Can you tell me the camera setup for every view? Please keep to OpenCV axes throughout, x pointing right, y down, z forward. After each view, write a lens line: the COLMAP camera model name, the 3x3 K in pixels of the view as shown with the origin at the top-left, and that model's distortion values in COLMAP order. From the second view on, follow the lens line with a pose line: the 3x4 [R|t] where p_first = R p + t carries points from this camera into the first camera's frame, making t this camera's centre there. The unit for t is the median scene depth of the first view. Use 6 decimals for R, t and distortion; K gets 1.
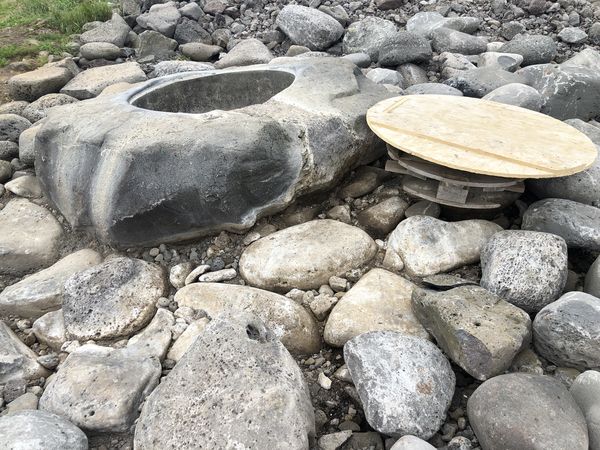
lens RADIAL K [[489.9, 0, 300.0], [0, 489.9, 225.0], [0, 0, 1]] dist [0.001799, -0.008291]
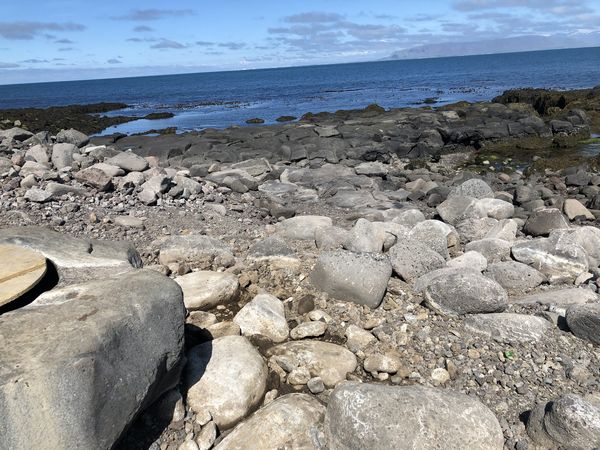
lens RADIAL K [[489.9, 0, 300.0], [0, 489.9, 225.0], [0, 0, 1]] dist [0.001799, -0.008291]
pose [[0.272498, -0.191103, 0.942987, -0.897592], [0.485936, 0.873230, 0.036544, -0.185464], [-0.830428, 0.448273, 0.330817, 0.419360]]
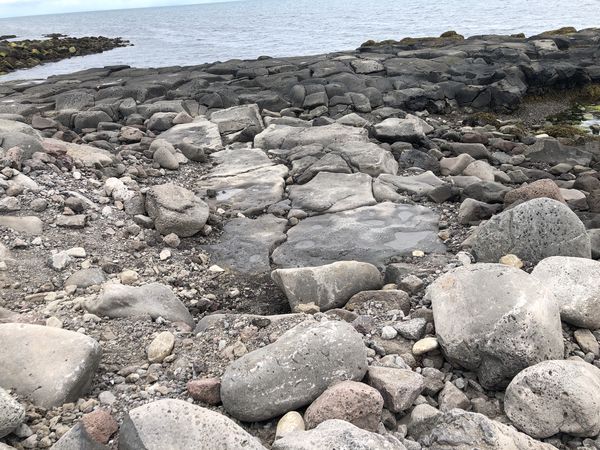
lens RADIAL K [[489.9, 0, 300.0], [0, 489.9, 225.0], [0, 0, 1]] dist [0.001799, -0.008291]
pose [[0.421334, -0.292278, 0.858517, 1.211410], [0.447509, 0.890373, 0.083499, -0.140150], [-0.788805, 0.349013, 0.505942, 0.289901]]
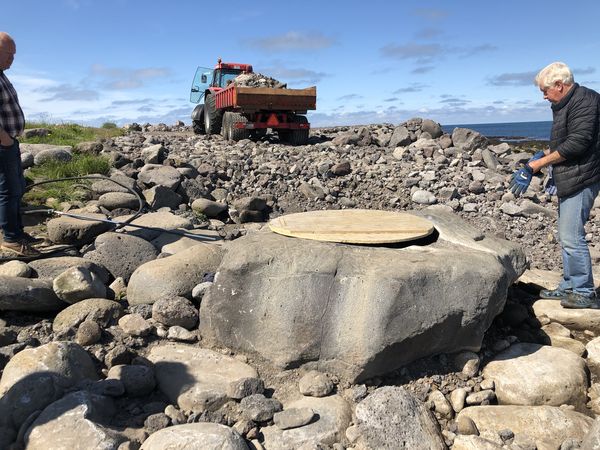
lens RADIAL K [[489.9, 0, 300.0], [0, 489.9, 225.0], [0, 0, 1]] dist [0.001799, -0.008291]
pose [[0.958302, 0.035494, 0.283546, -0.852858], [0.060306, 0.944789, -0.322083, 0.071632], [-0.279323, 0.325752, 0.903252, 0.066868]]
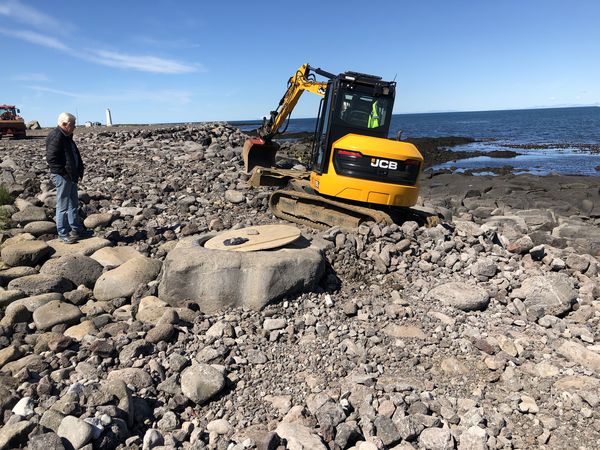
lens RADIAL K [[489.9, 0, 300.0], [0, 489.9, 225.0], [0, 0, 1]] dist [0.001799, -0.008291]
pose [[0.818295, -0.030662, 0.573979, -1.468825], [0.219987, 0.939255, -0.263451, 0.270863], [-0.531035, 0.341849, 0.775333, -0.781549]]
